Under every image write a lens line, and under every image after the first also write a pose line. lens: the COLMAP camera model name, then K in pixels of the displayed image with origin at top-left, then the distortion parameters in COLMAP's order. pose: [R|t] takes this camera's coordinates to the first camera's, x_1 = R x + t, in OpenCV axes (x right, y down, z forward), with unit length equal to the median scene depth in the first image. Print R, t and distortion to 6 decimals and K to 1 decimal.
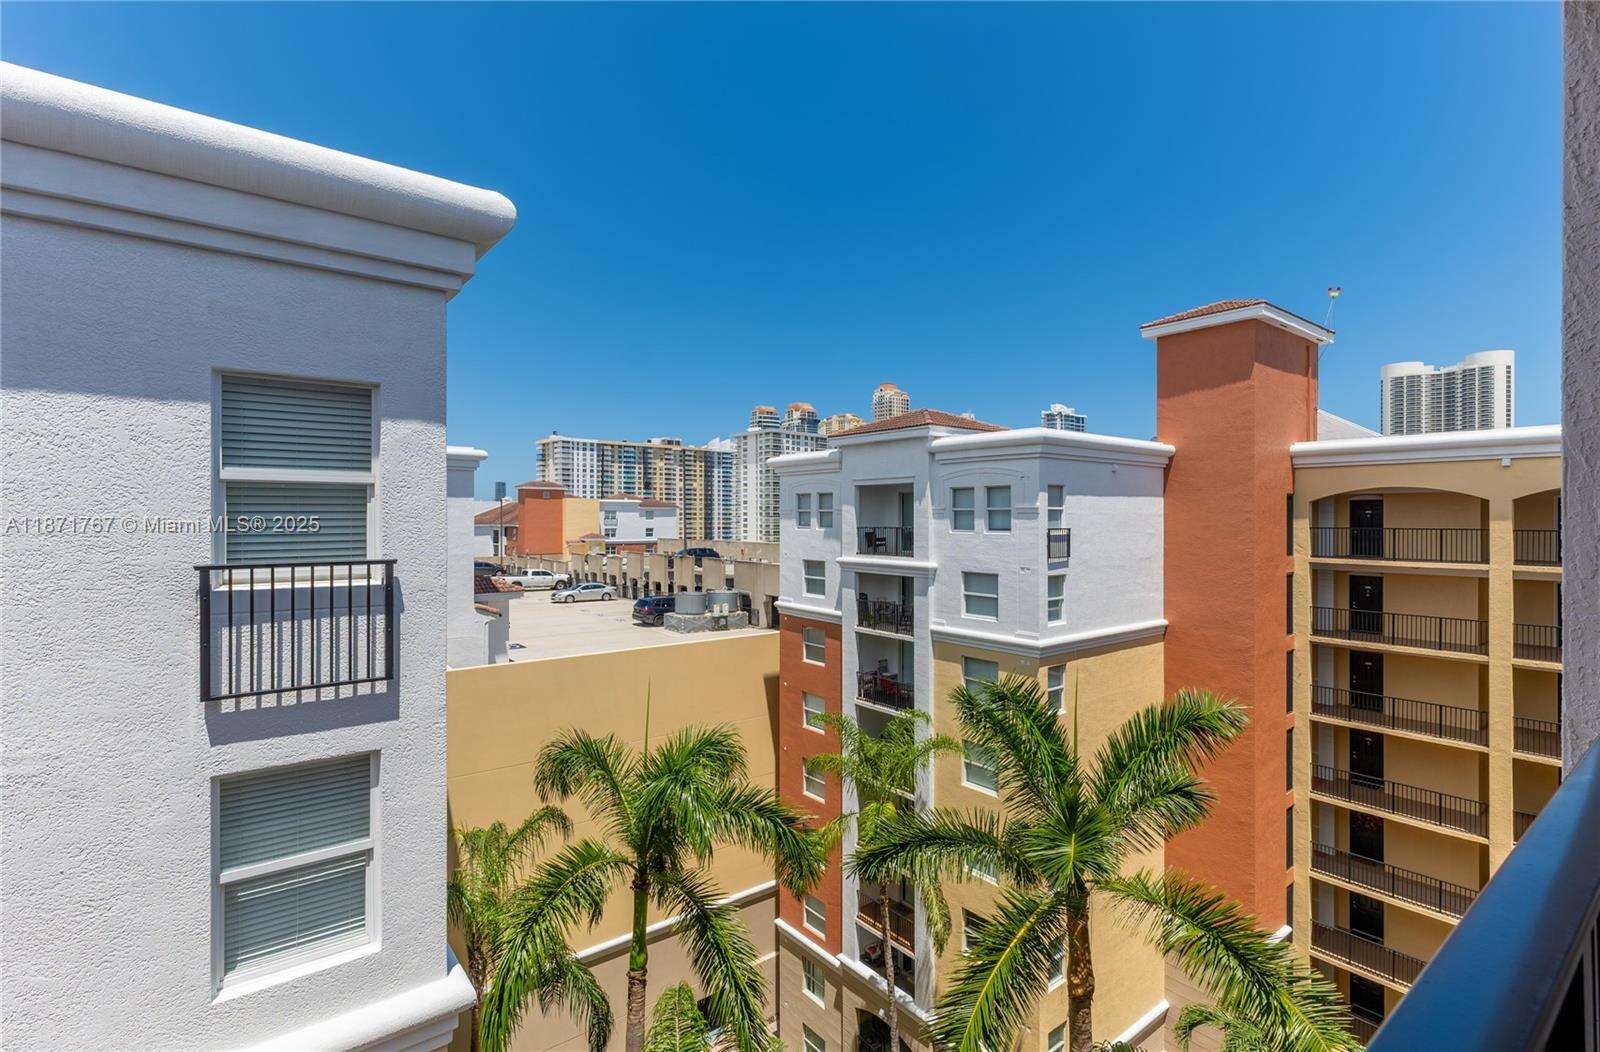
lens RADIAL K [[734.4, 0, 800.0], [0, 734.4, 526.0], [0, 0, 1]] dist [-0.000682, -0.000071]
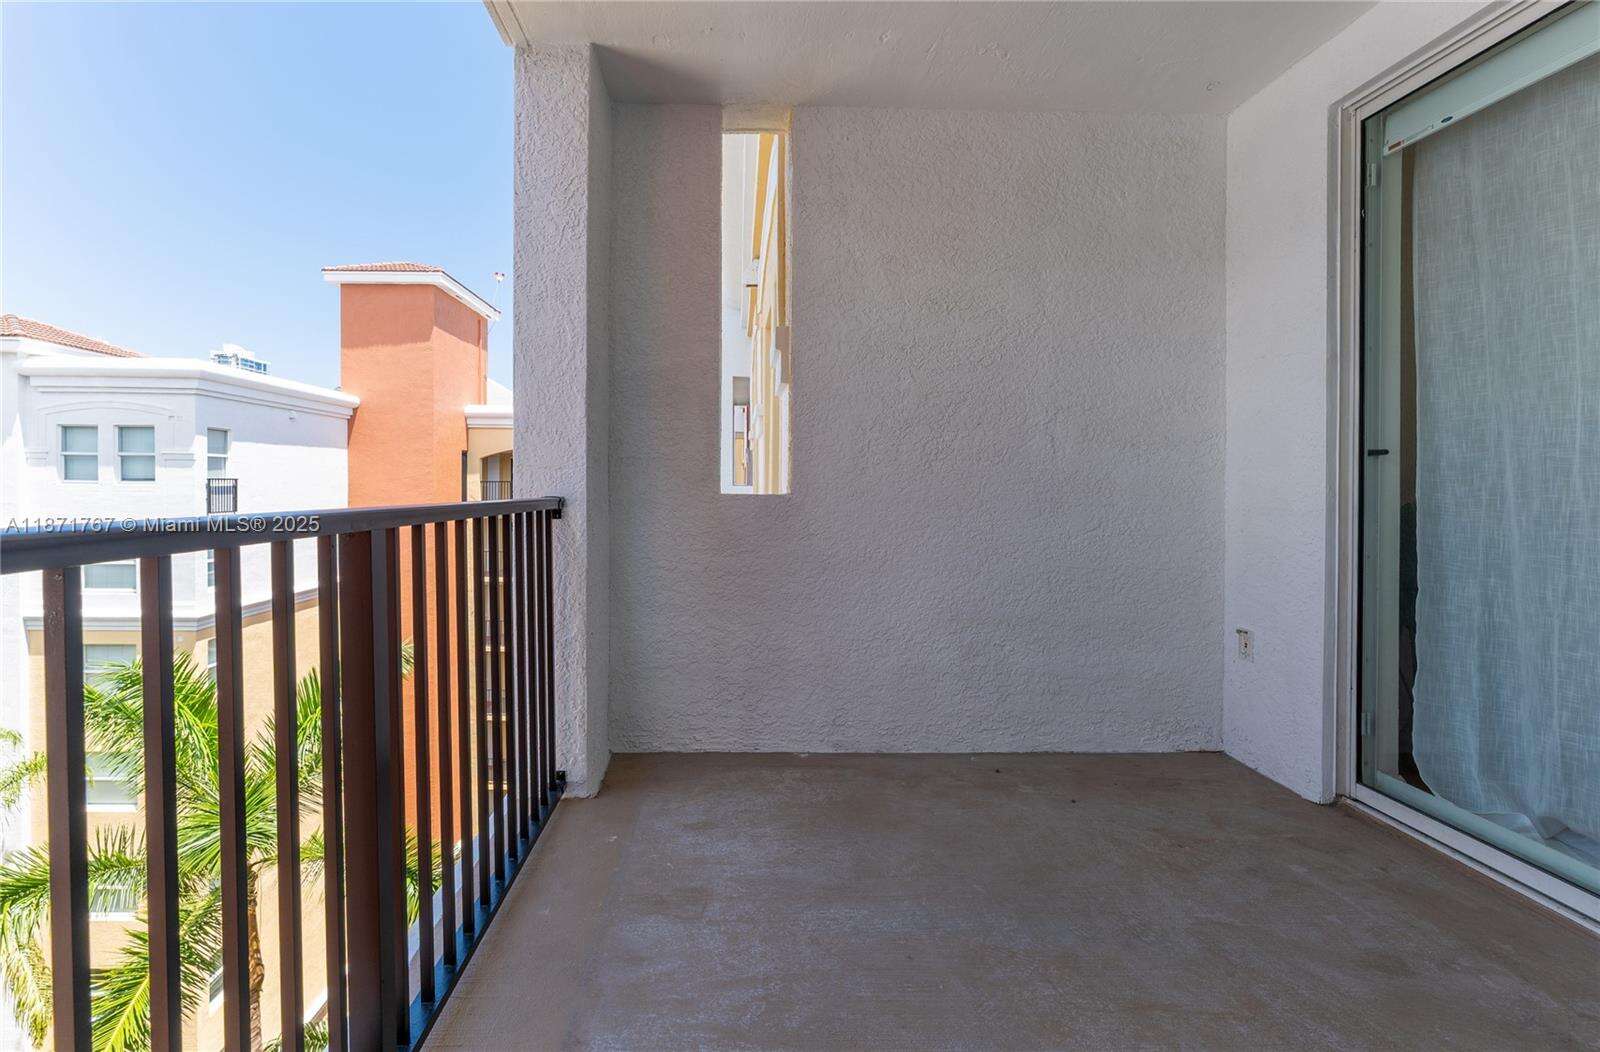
lens RADIAL K [[797.4, 0, 800.0], [0, 797.4, 526.0], [0, 0, 1]] dist [-0.000100, -0.000091]
pose [[0.606033, -0.006470, 0.795413, 0.017968], [0.005415, 0.999977, 0.004009, 0.060449], [-0.795421, 0.001878, 0.606054, -0.112901]]
